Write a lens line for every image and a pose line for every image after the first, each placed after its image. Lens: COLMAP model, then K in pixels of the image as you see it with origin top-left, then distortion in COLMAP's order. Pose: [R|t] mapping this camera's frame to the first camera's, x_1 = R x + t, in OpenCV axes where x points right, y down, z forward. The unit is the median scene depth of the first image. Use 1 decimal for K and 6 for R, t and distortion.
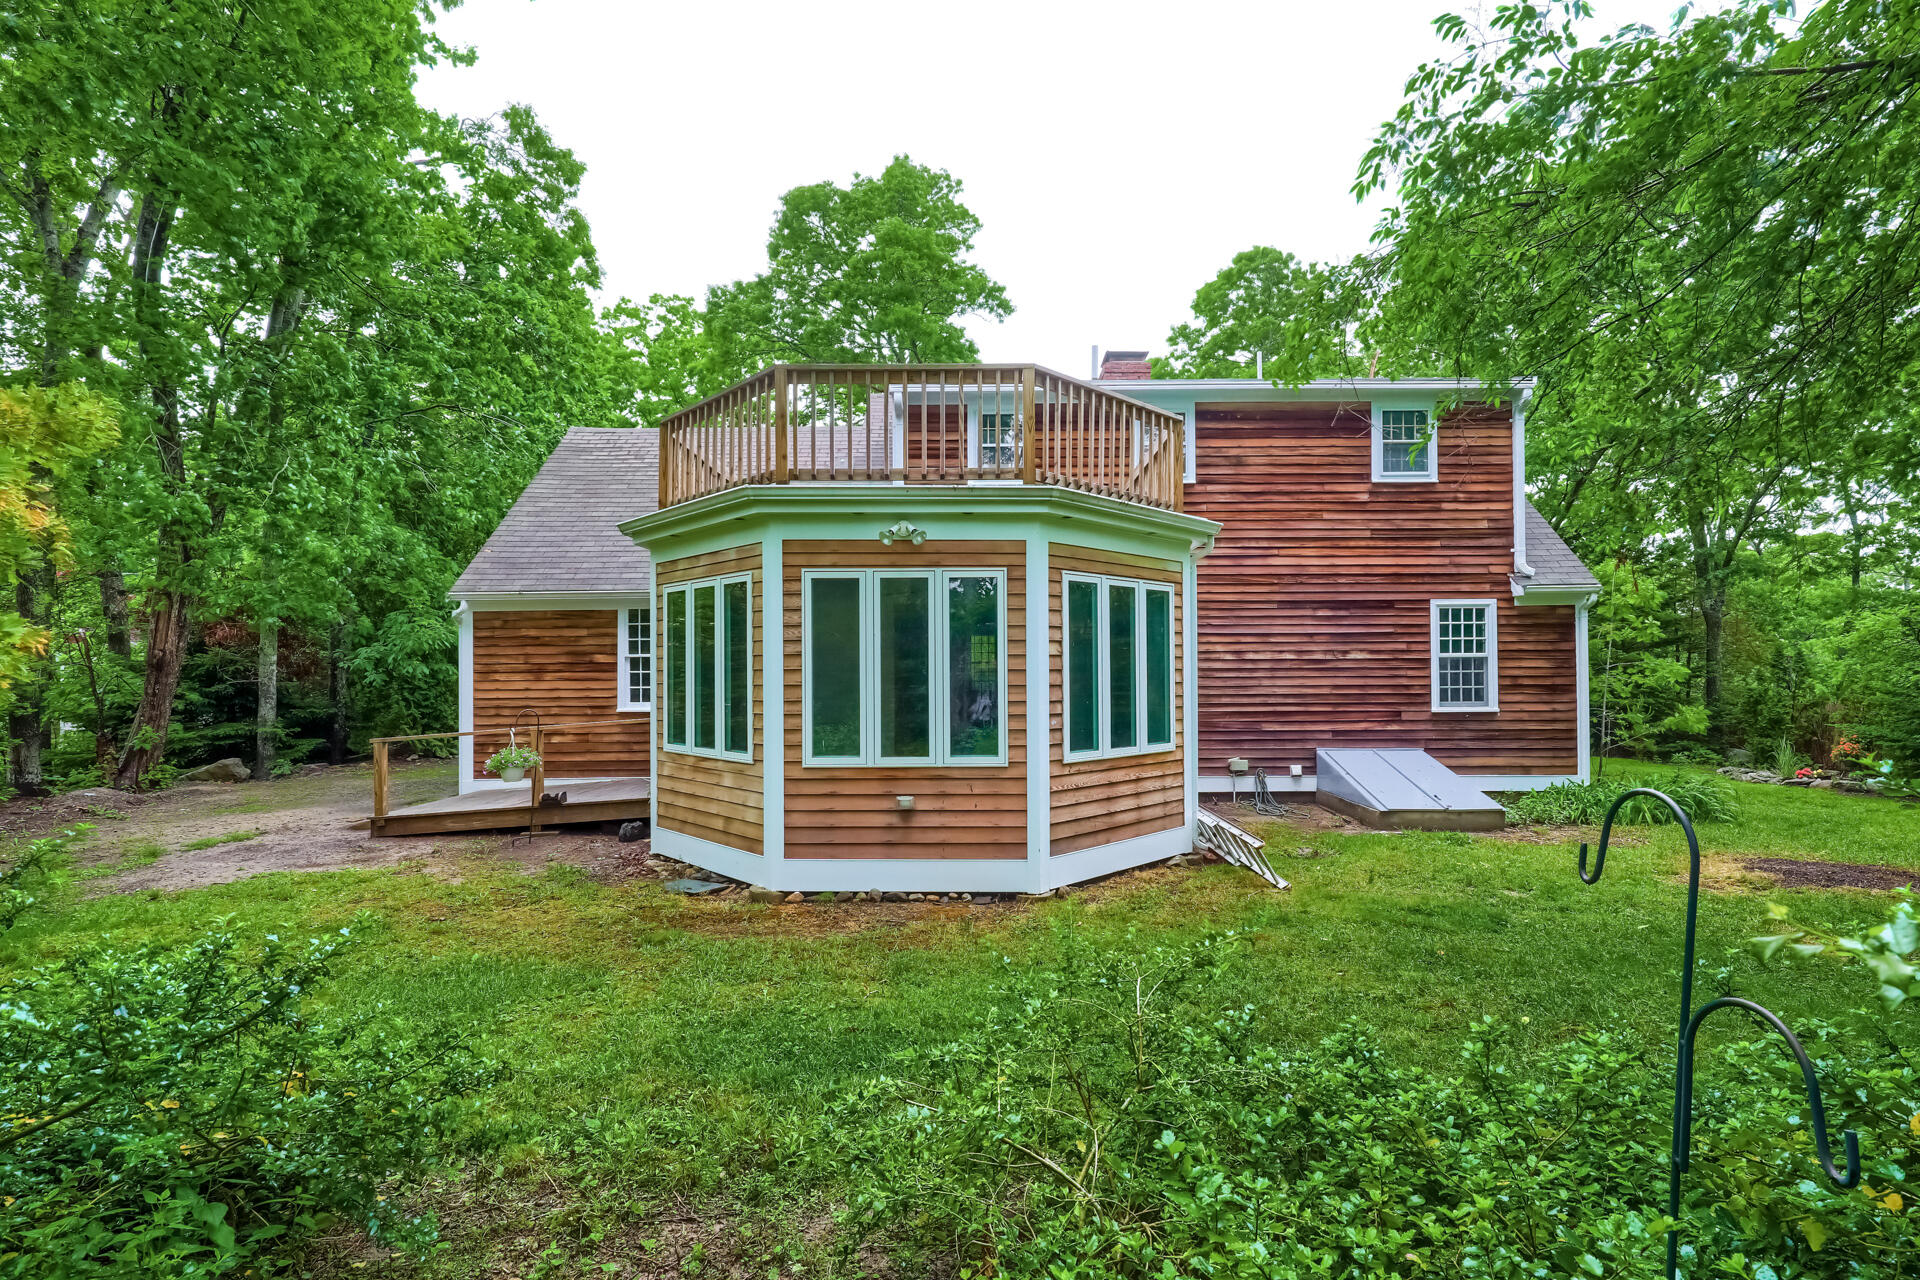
lens RADIAL K [[870.3, 0, 960.6], [0, 870.3, 649.1], [0, 0, 1]] dist [0.001182, -0.000113]
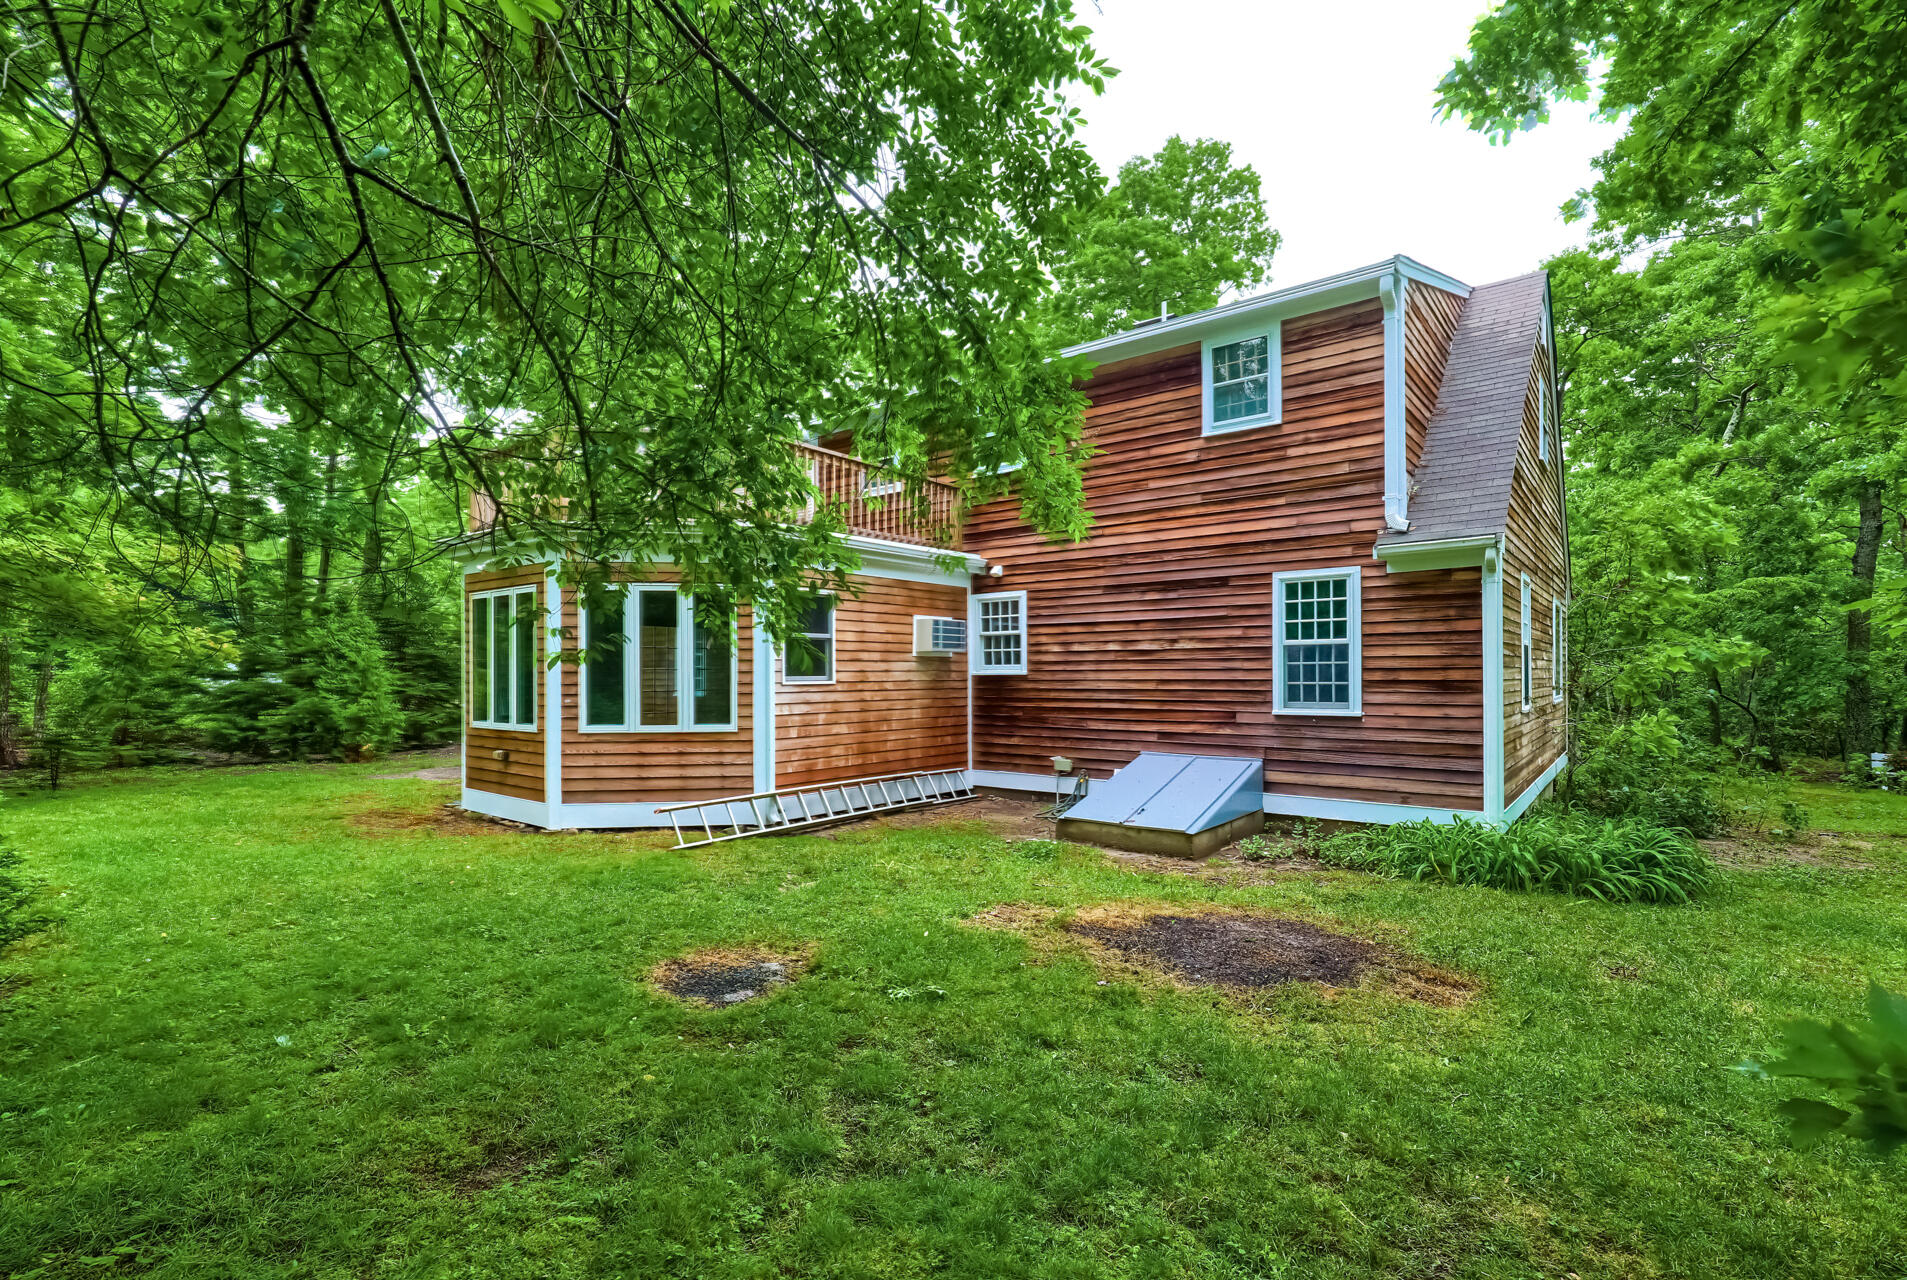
lens RADIAL K [[873.4, 0, 955.9], [0, 873.4, 653.9], [0, 0, 1]] dist [0.001873, 0.000046]
pose [[0.786600, -0.012327, -0.617340, 0.803601], [0.014391, 0.999895, -0.001629, 0.014342], [0.617296, -0.007603, 0.786695, 0.193376]]
